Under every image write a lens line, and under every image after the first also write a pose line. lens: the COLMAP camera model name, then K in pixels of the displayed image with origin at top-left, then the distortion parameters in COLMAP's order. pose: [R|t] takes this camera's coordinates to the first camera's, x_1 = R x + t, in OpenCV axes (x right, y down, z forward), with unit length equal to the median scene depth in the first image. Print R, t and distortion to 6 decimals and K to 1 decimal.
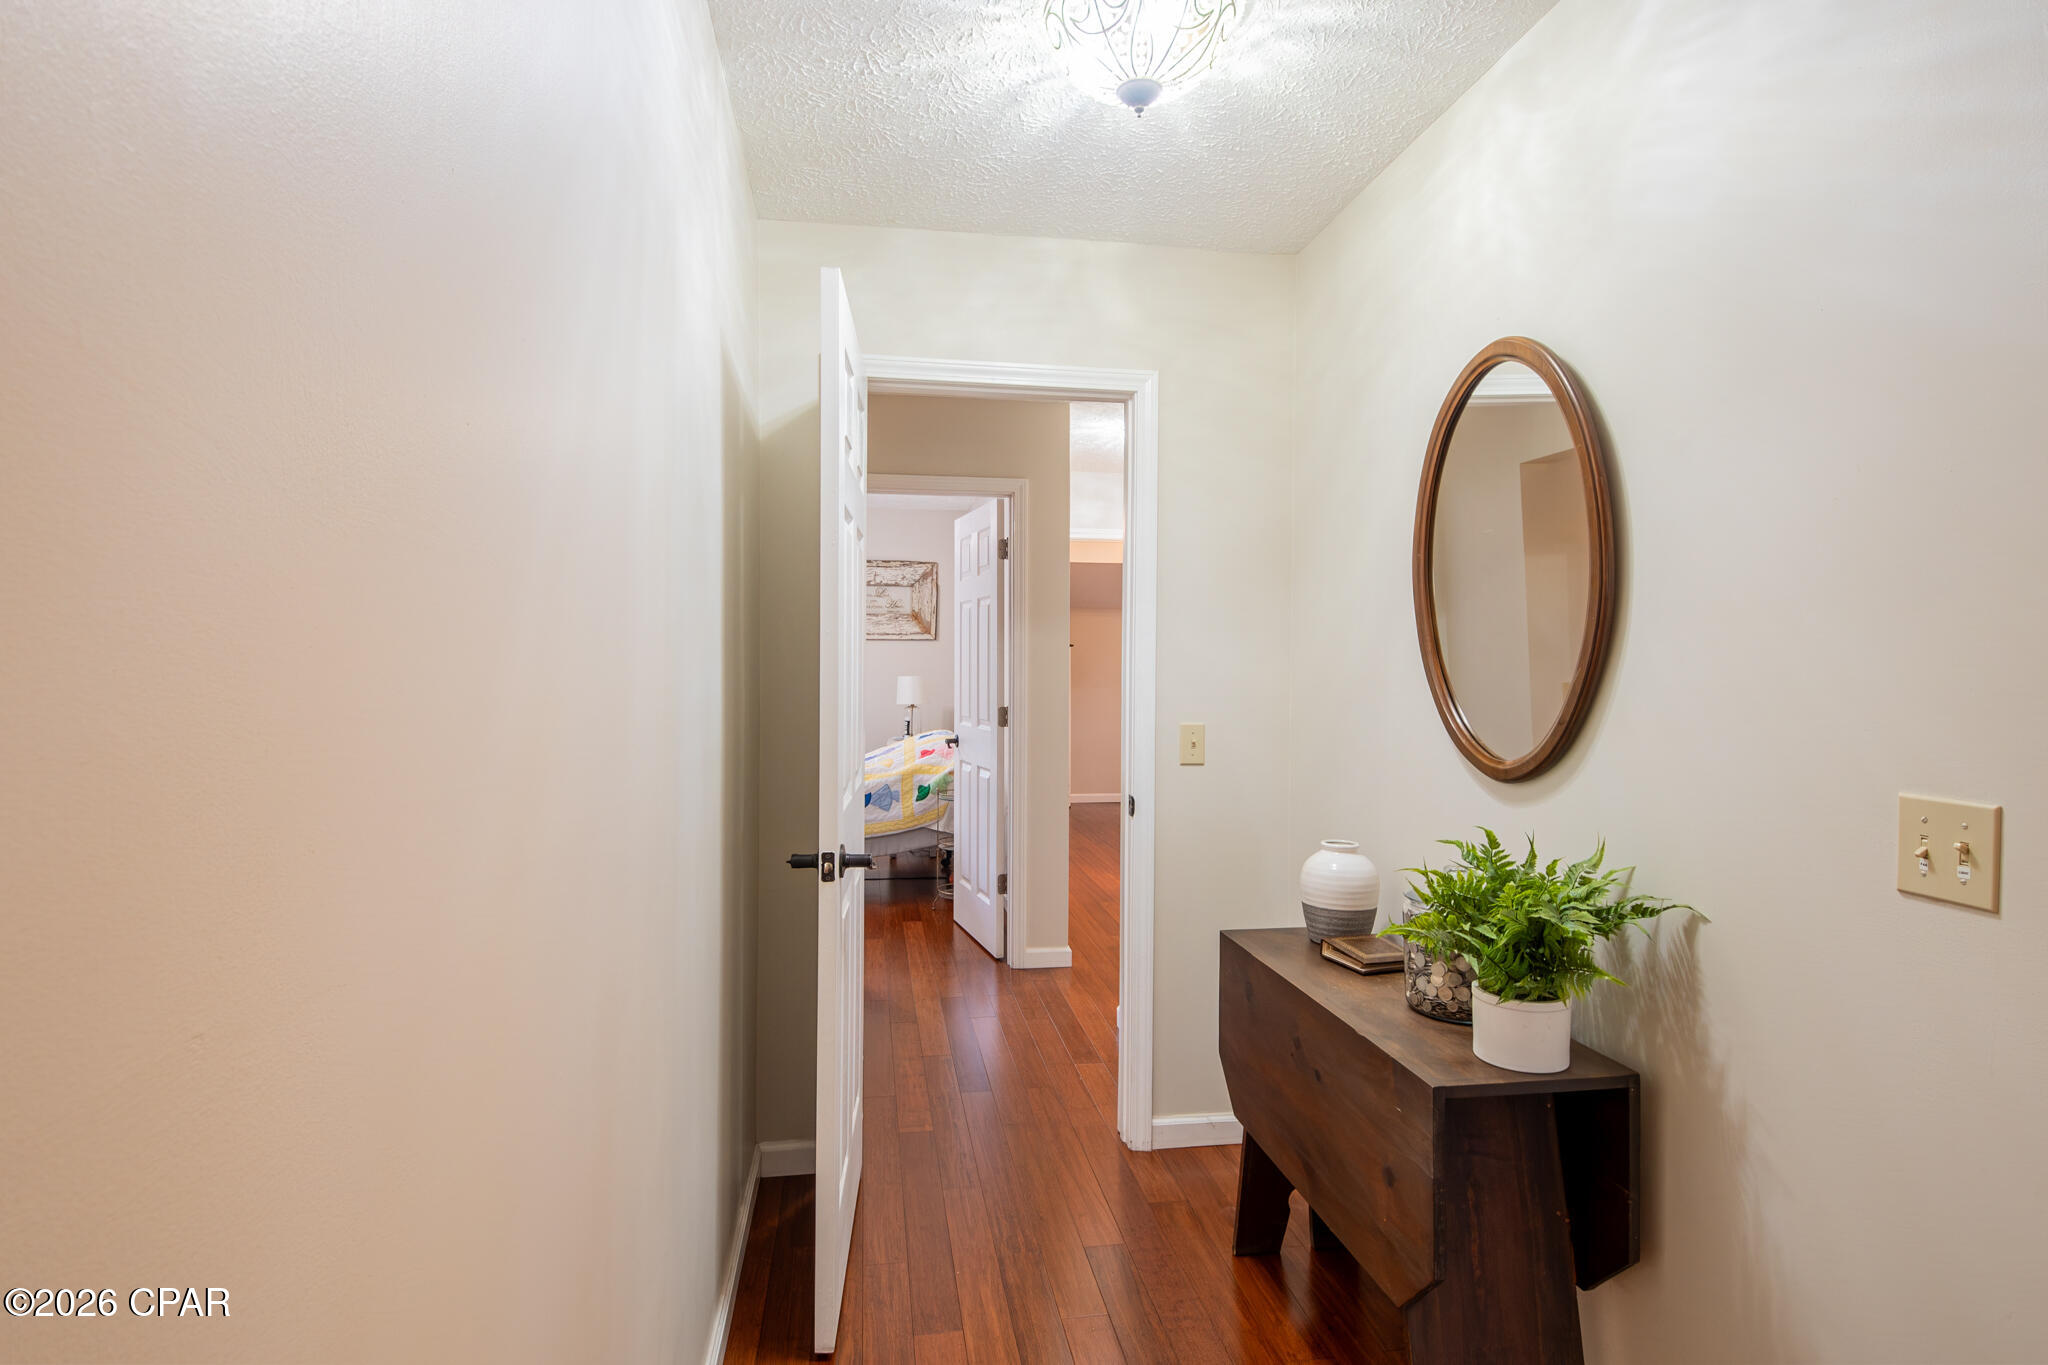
lens RADIAL K [[1061.9, 0, 1026.1], [0, 1061.9, 677.8], [0, 0, 1]] dist [0.049384, -0.053895]
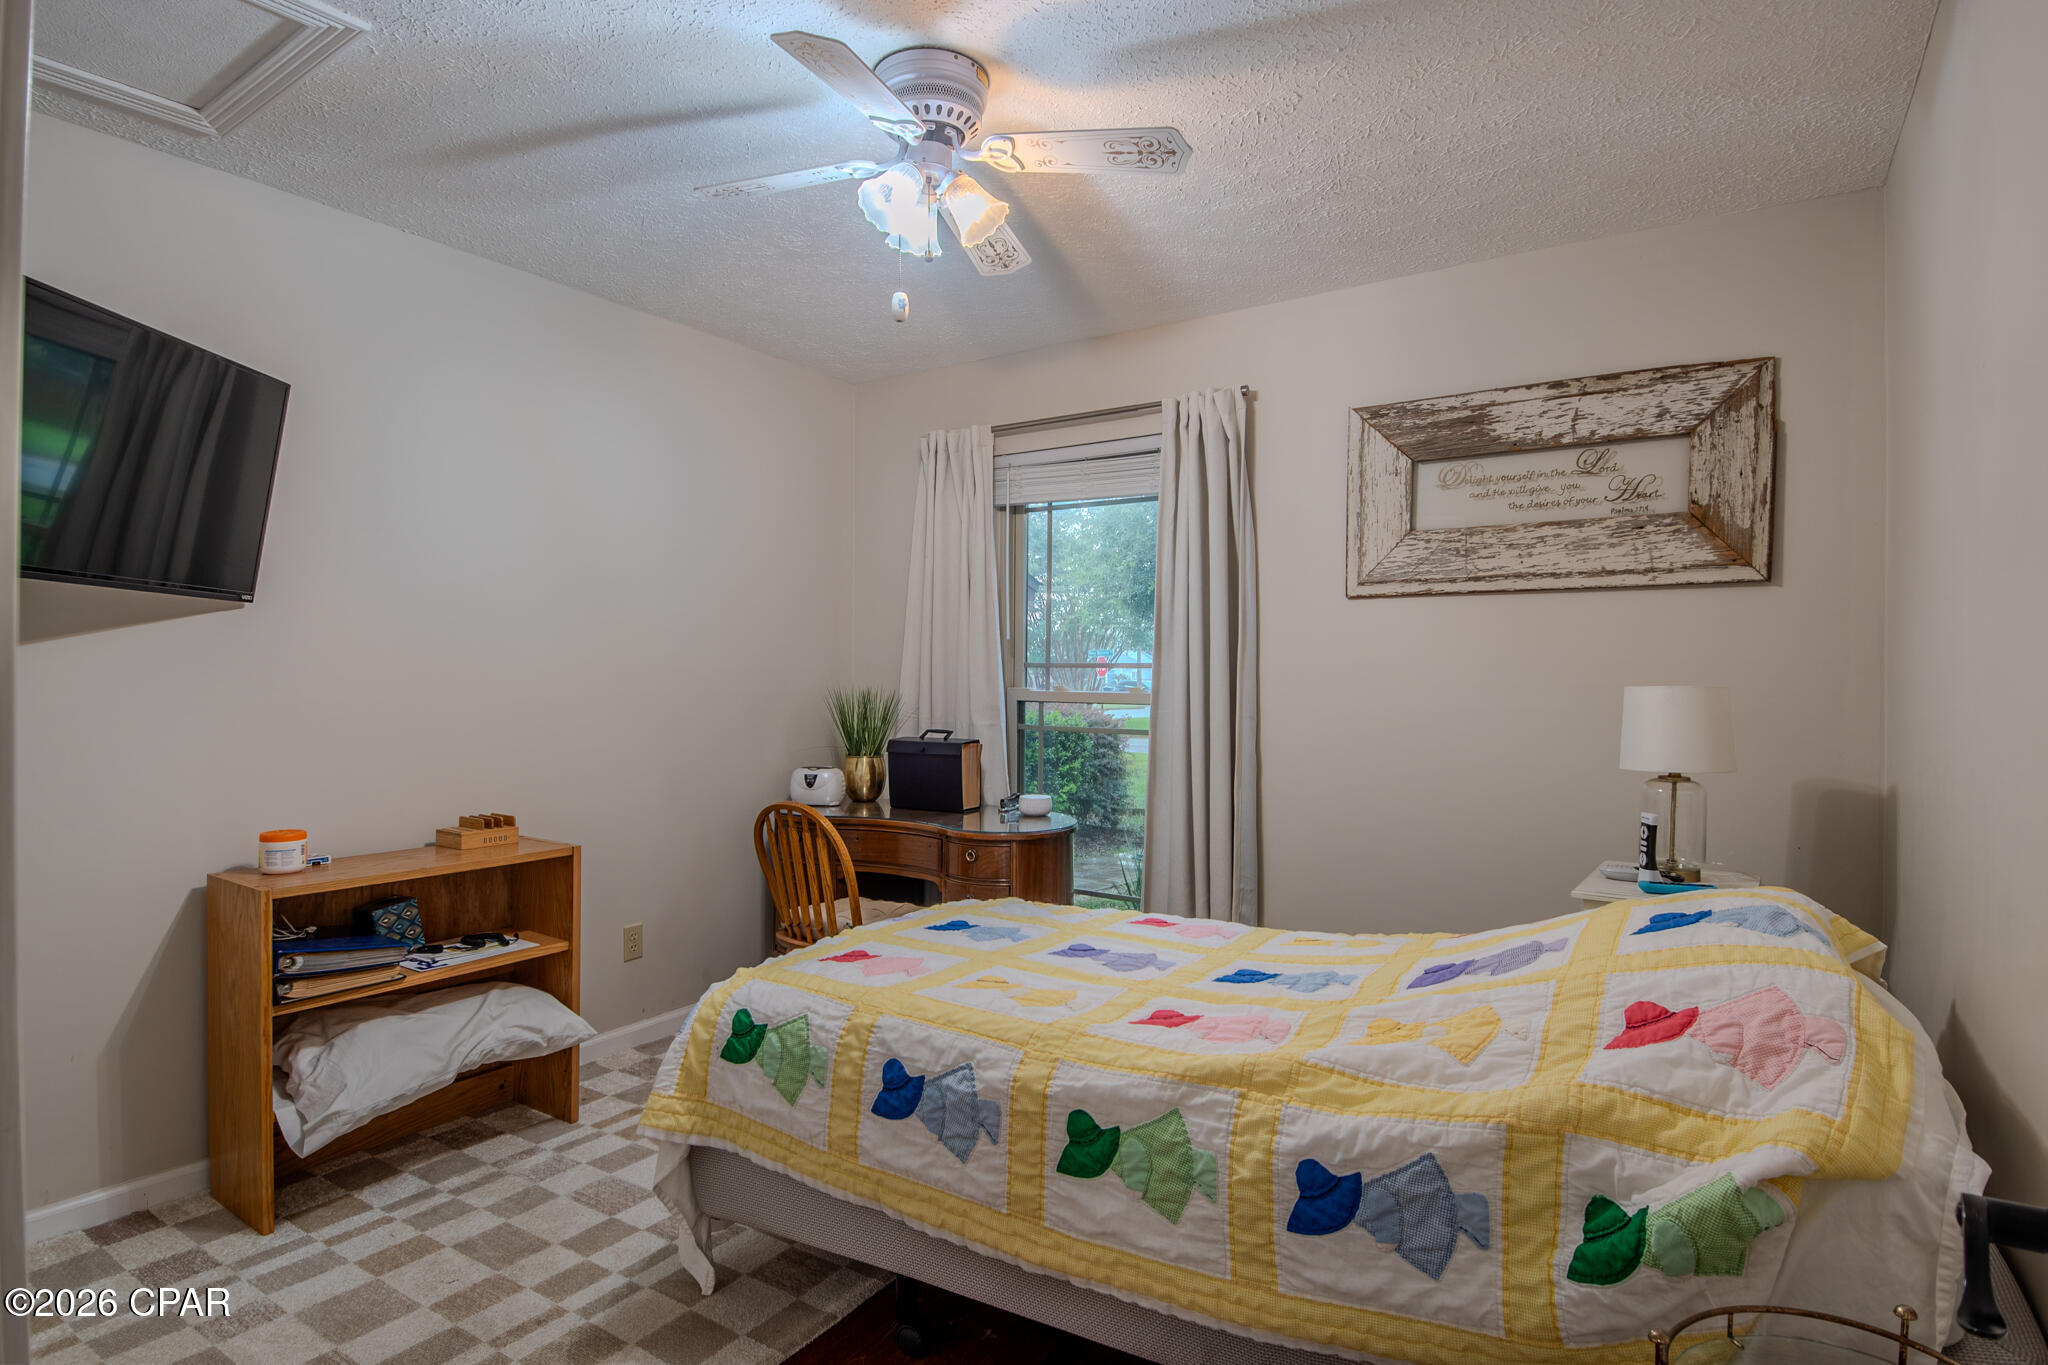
lens RADIAL K [[1061.9, 0, 1026.1], [0, 1061.9, 677.8], [0, 0, 1]] dist [0.049384, -0.053895]
pose [[0.743162, 0.002411, -0.669107, -0.031590], [-0.007706, 0.999958, -0.004957, -0.000979], [0.669067, 0.008840, 0.743150, 0.585315]]
